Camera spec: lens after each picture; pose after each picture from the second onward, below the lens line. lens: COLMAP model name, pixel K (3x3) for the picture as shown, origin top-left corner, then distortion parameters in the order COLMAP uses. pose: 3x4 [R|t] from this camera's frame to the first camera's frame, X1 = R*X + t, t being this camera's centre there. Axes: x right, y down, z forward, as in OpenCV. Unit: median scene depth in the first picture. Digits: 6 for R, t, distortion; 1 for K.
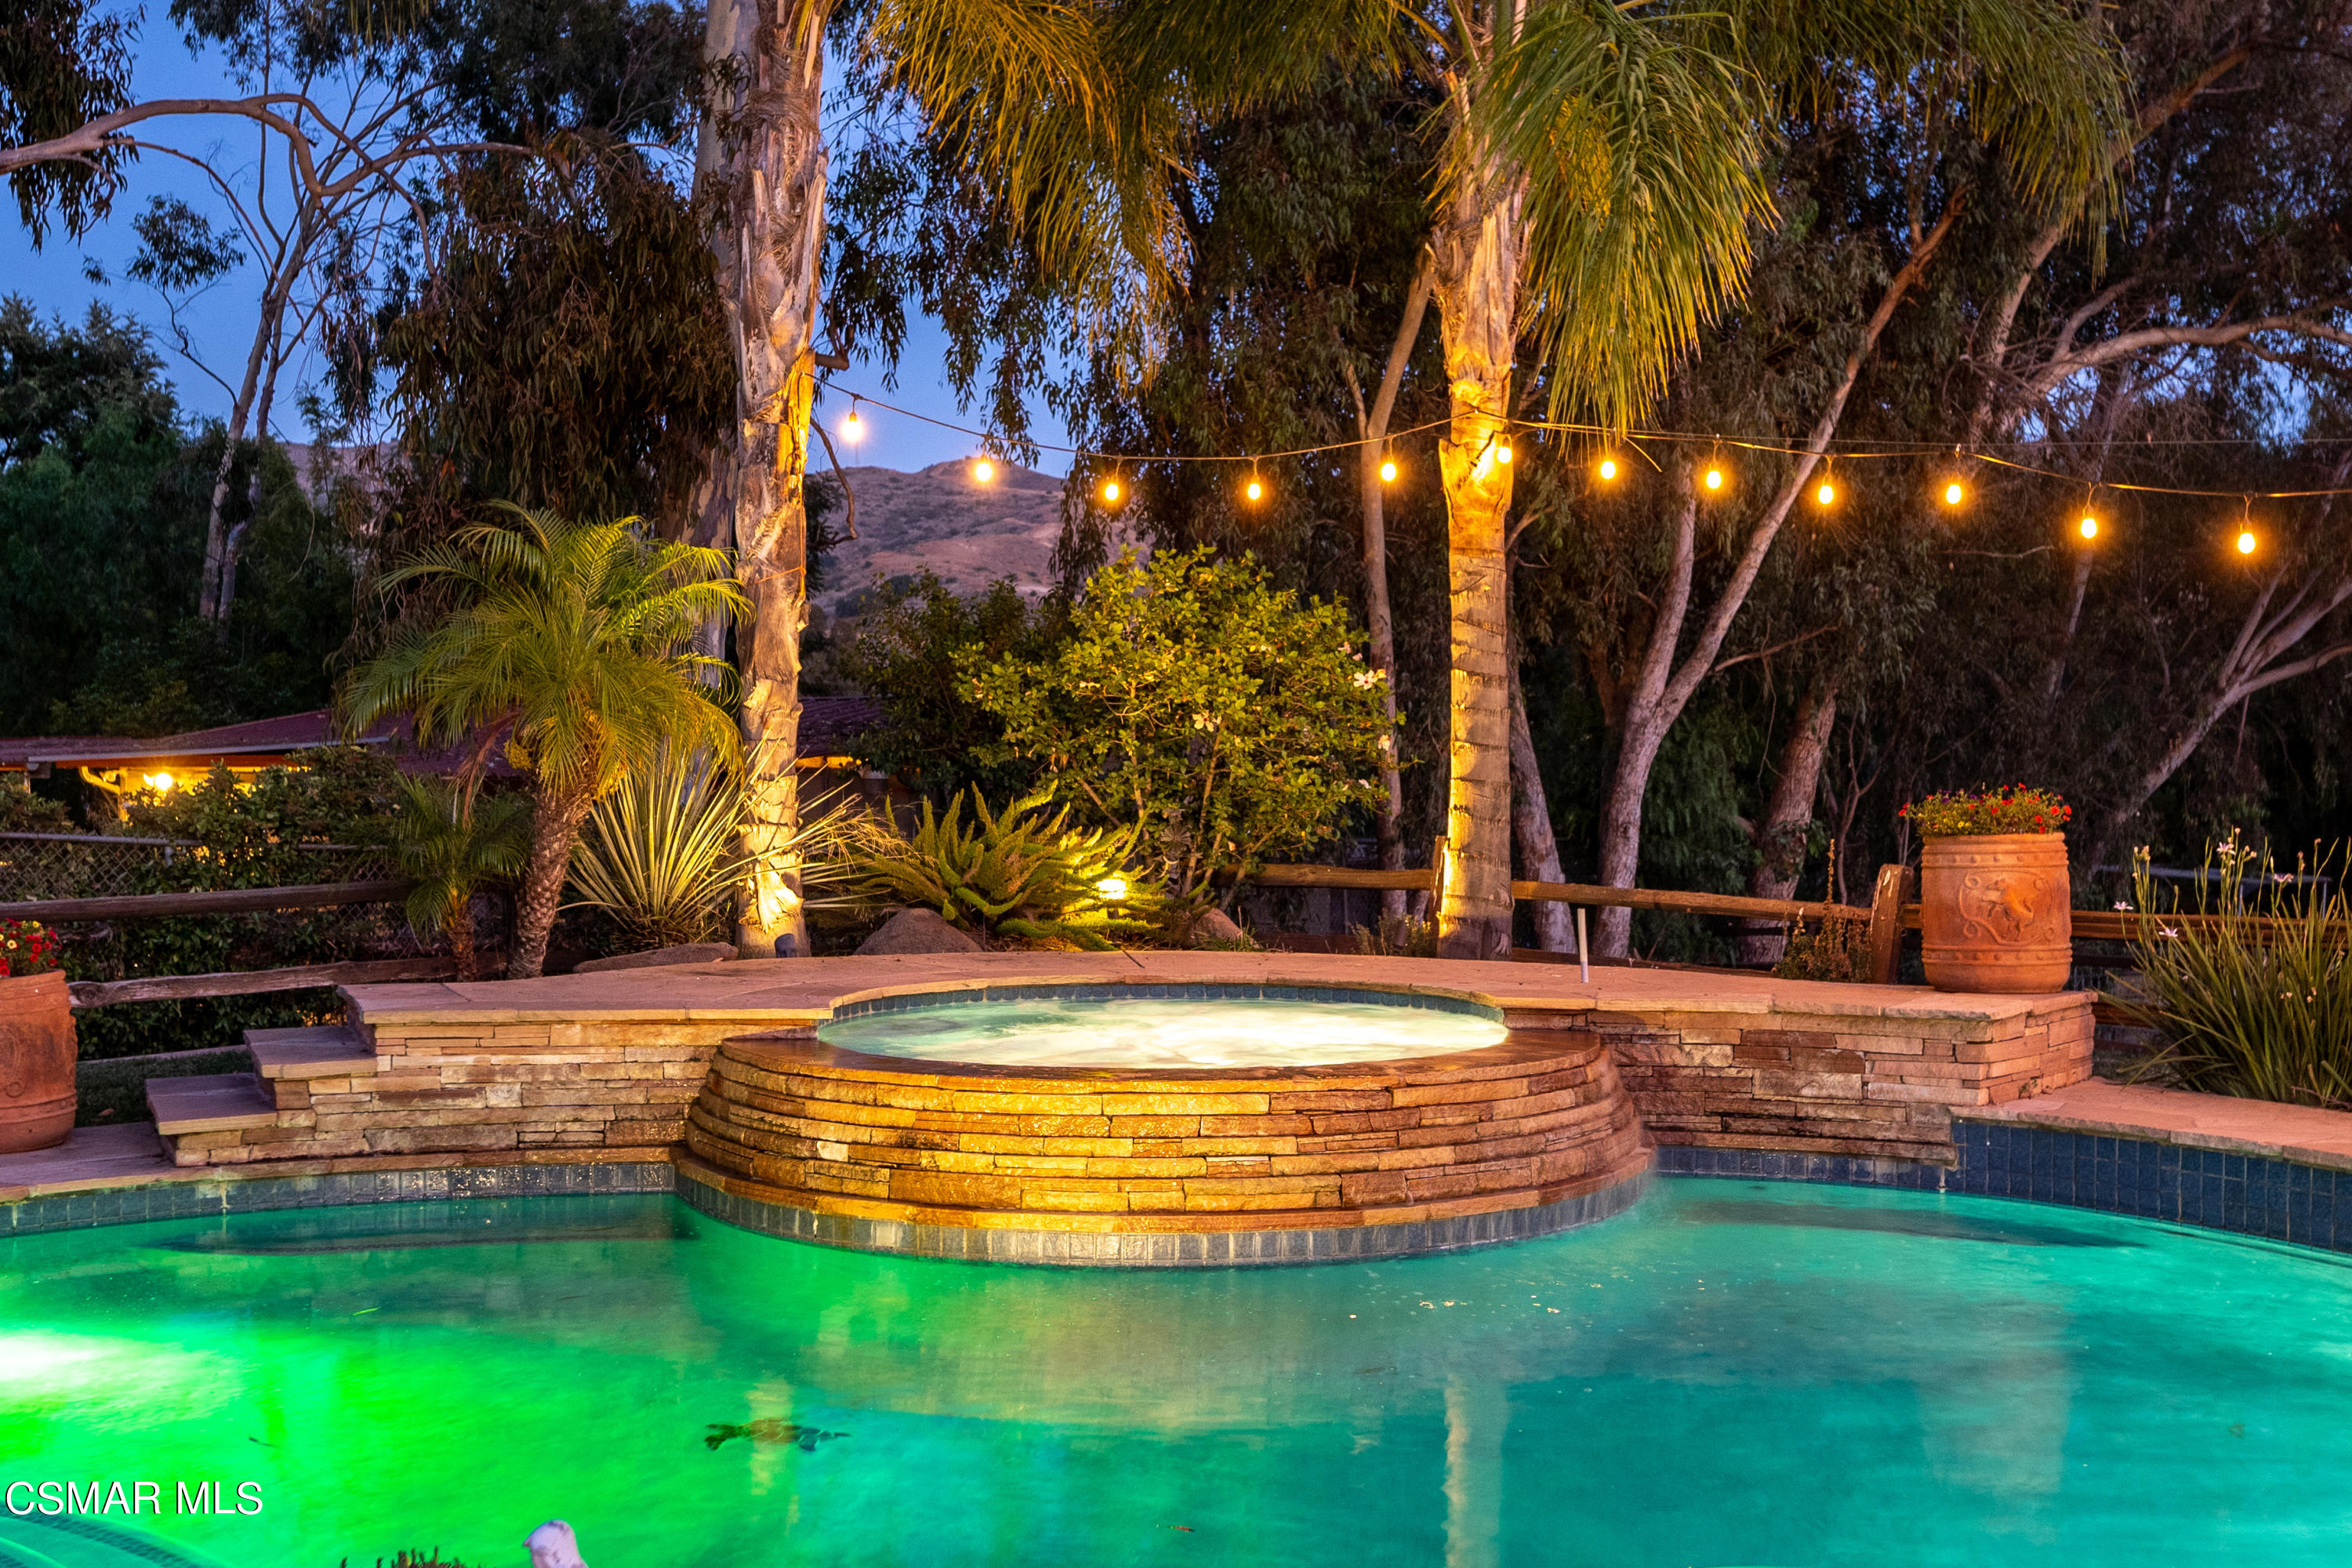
lens RADIAL K [[2474.3, 0, 1199.4], [0, 2474.3, 809.4], [0, 0, 1]] dist [-0.002311, 0.000000]
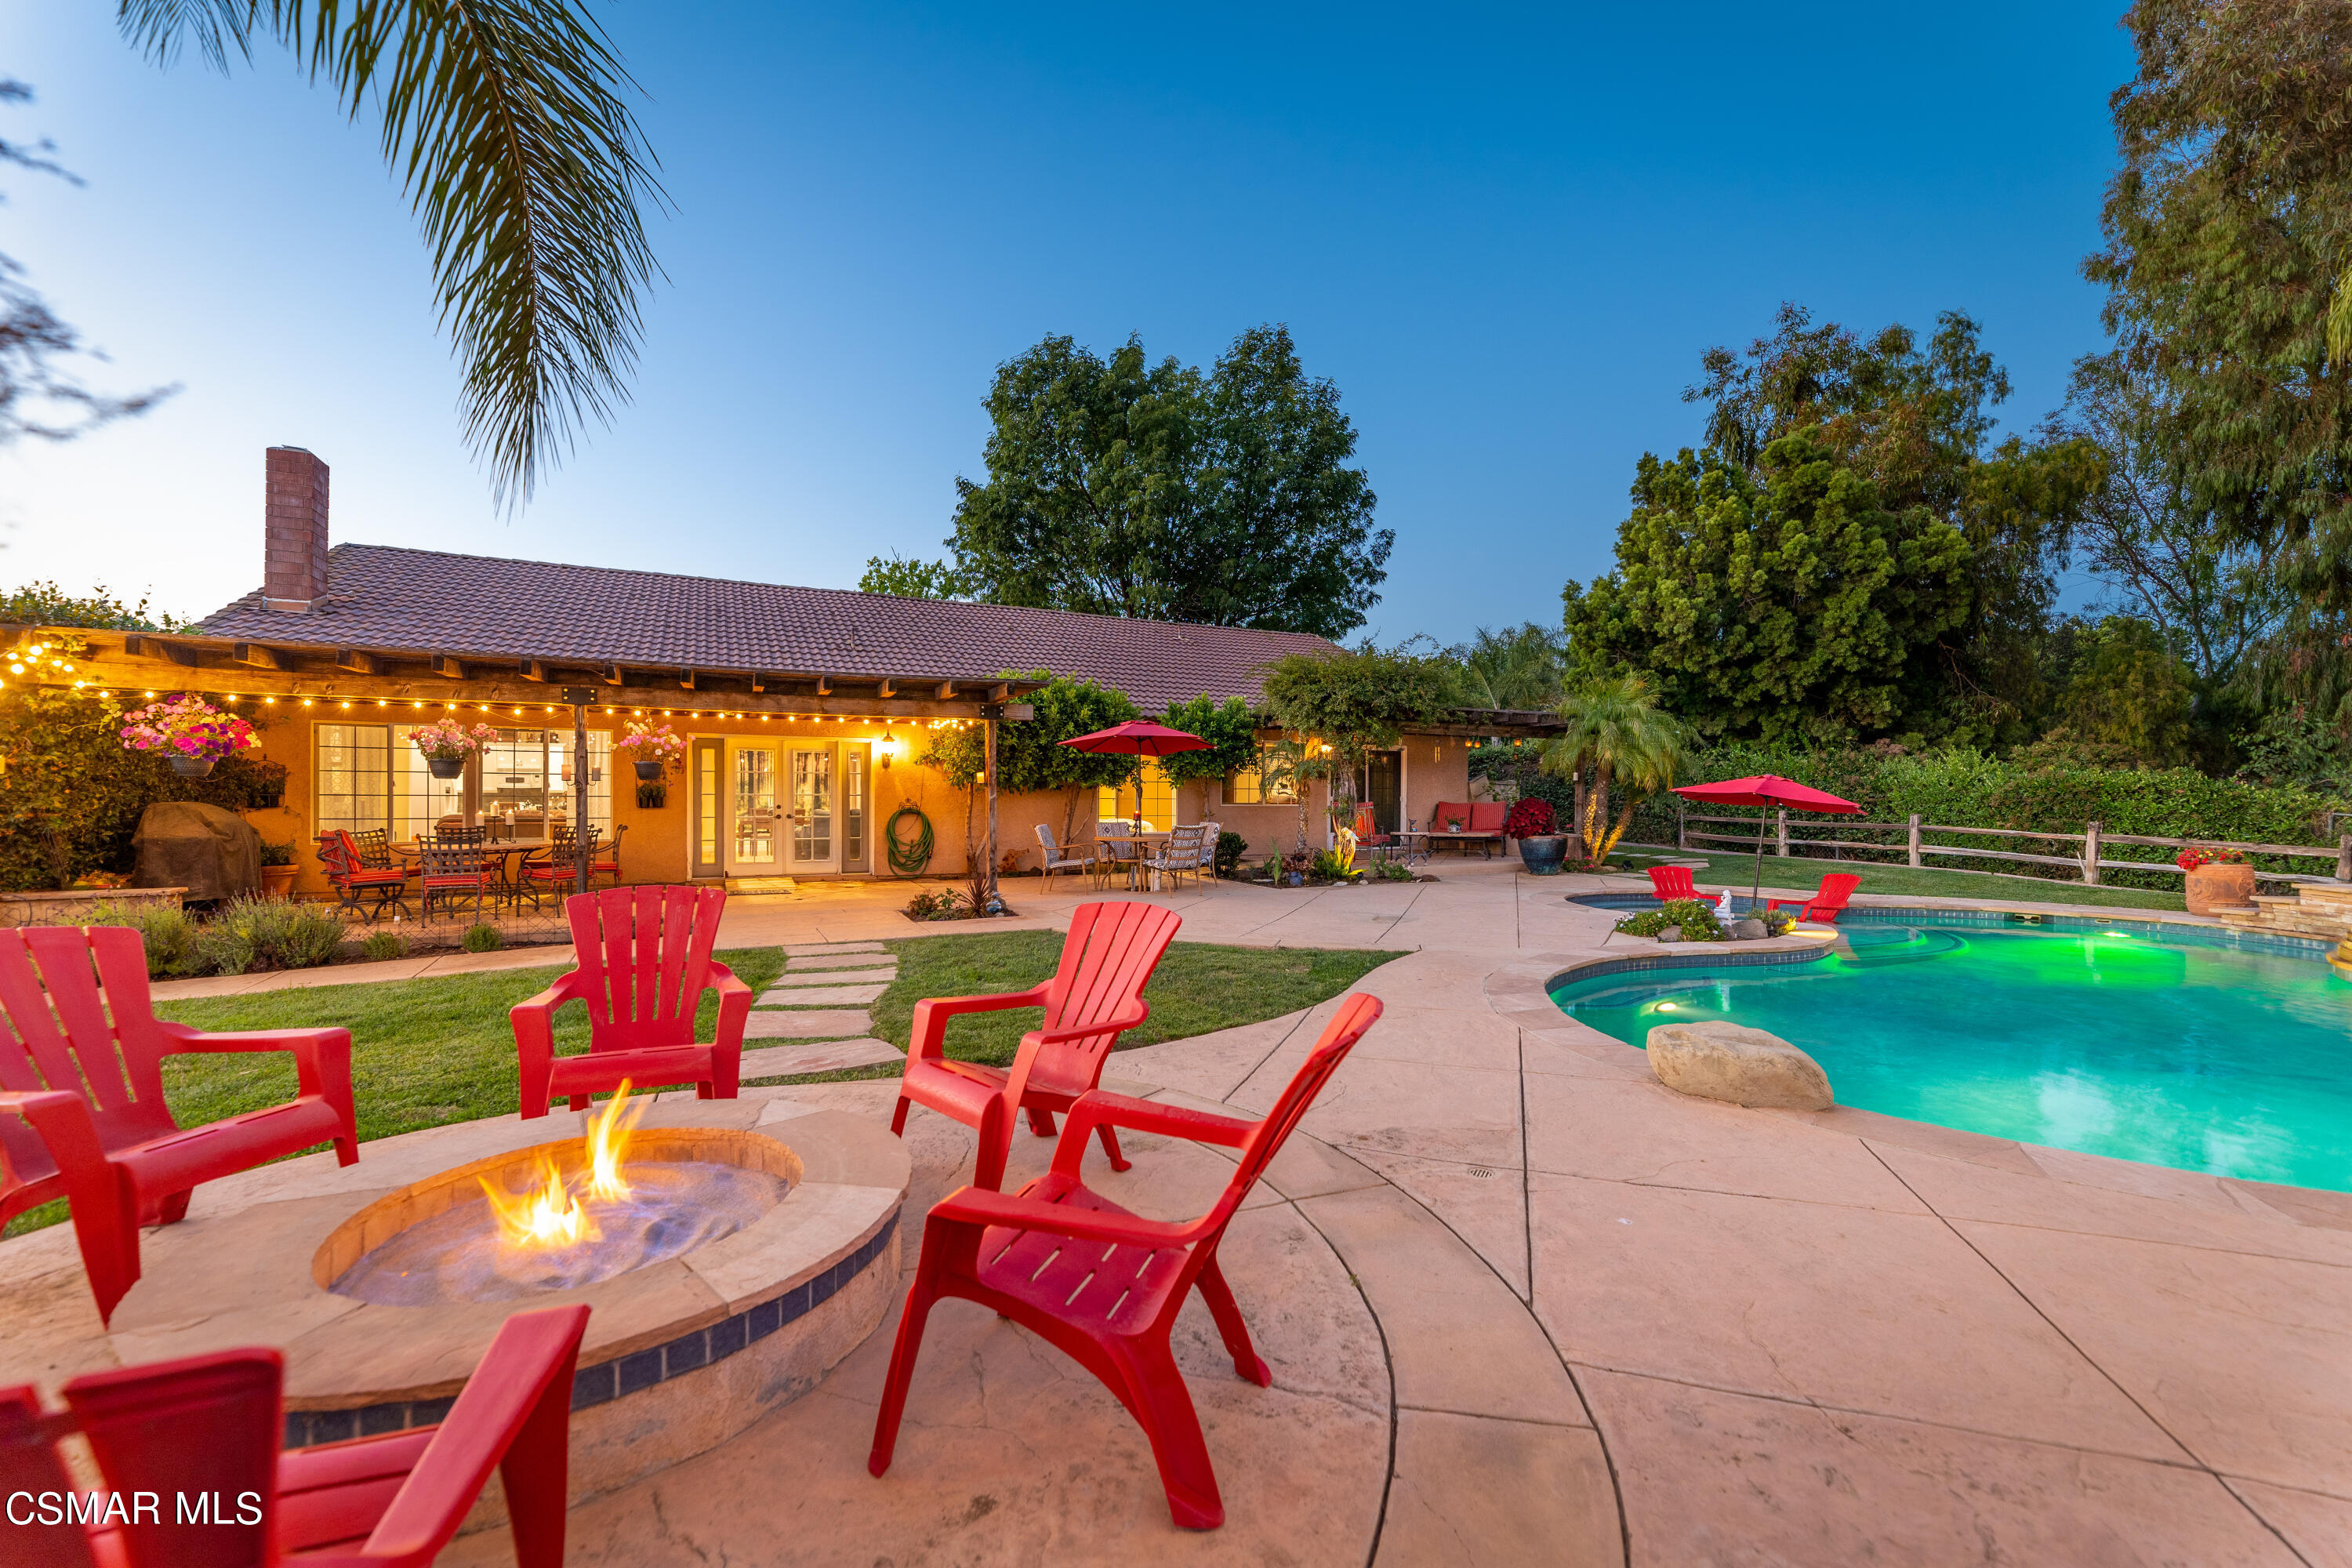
lens RADIAL K [[955.6, 0, 1192.7], [0, 955.6, 803.7], [0, 0, 1]] dist [0.002834, -0.002230]
pose [[-0.303750, 0.006321, -0.952731, 0.918215], [-0.014496, 0.999832, 0.011255, -0.006832], [0.952641, 0.017229, -0.303607, 0.059259]]
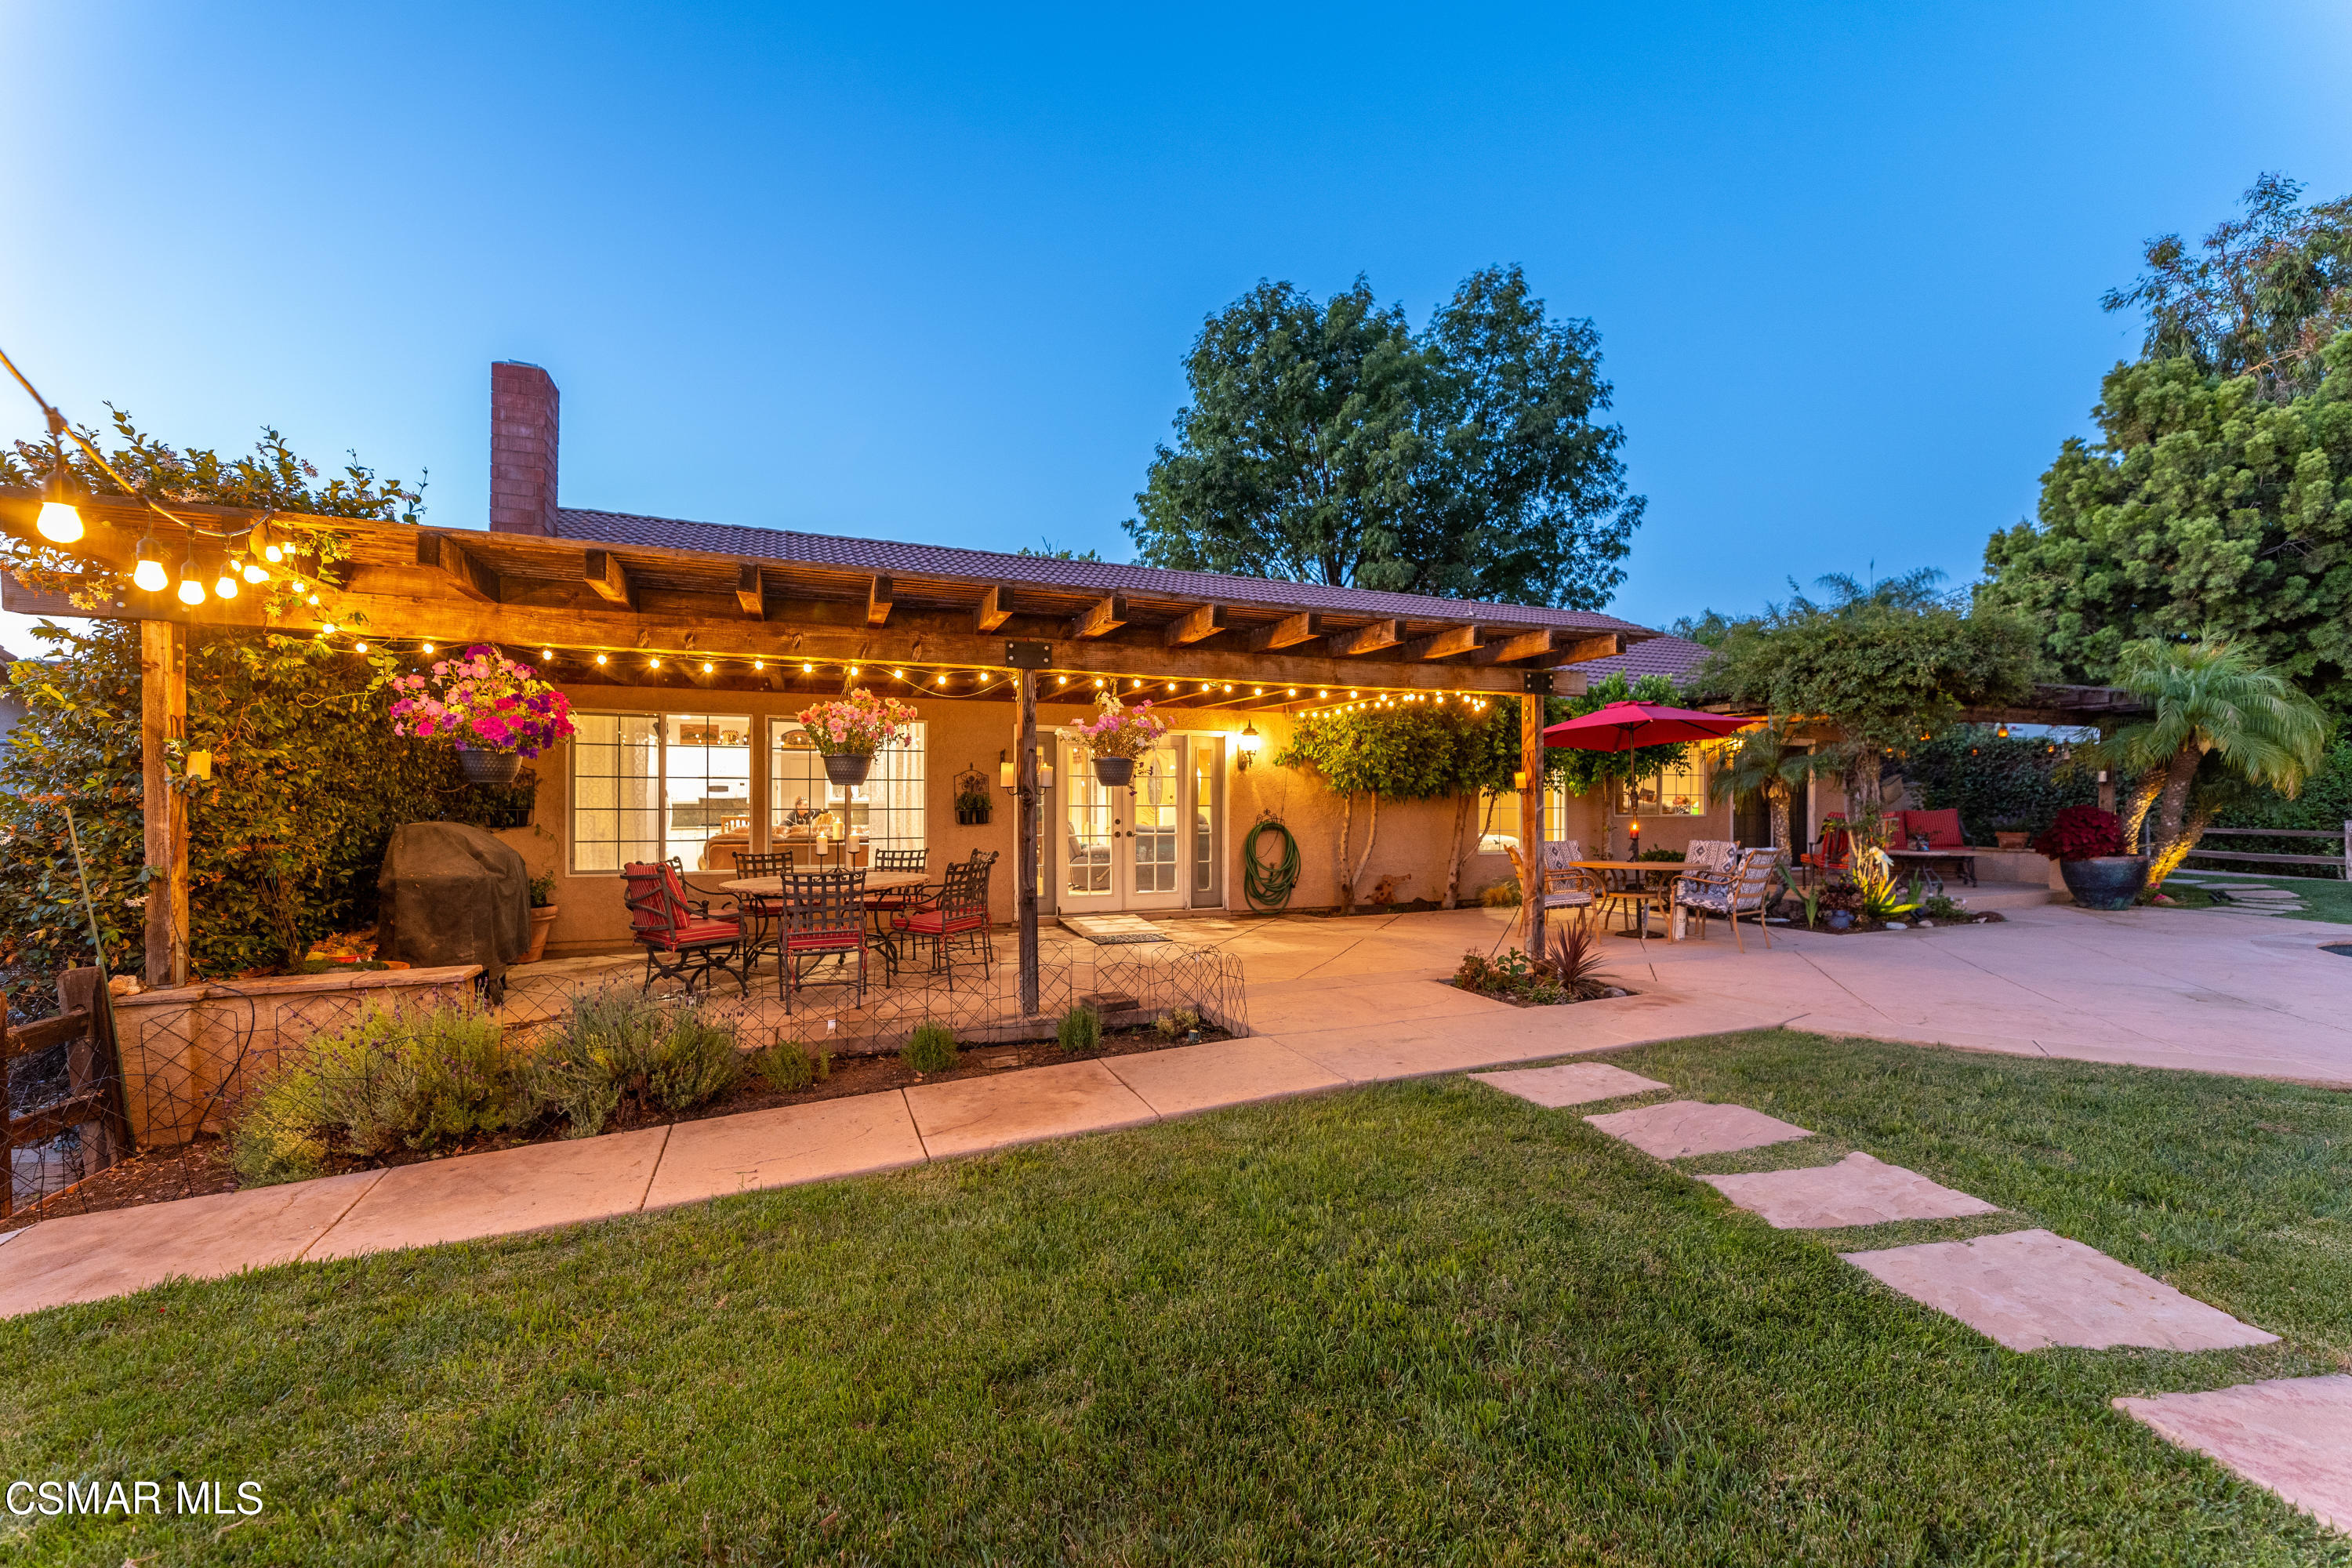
lens RADIAL K [[955.6, 0, 1190.5], [0, 955.6, 803.4], [0, 0, 1]] dist [0.002834, -0.002230]
pose [[-0.366045, 0.000776, -0.930597, 0.739676], [-0.009666, 0.999943, 0.004636, -0.003844], [0.930547, 0.010692, -0.366016, -0.454033]]
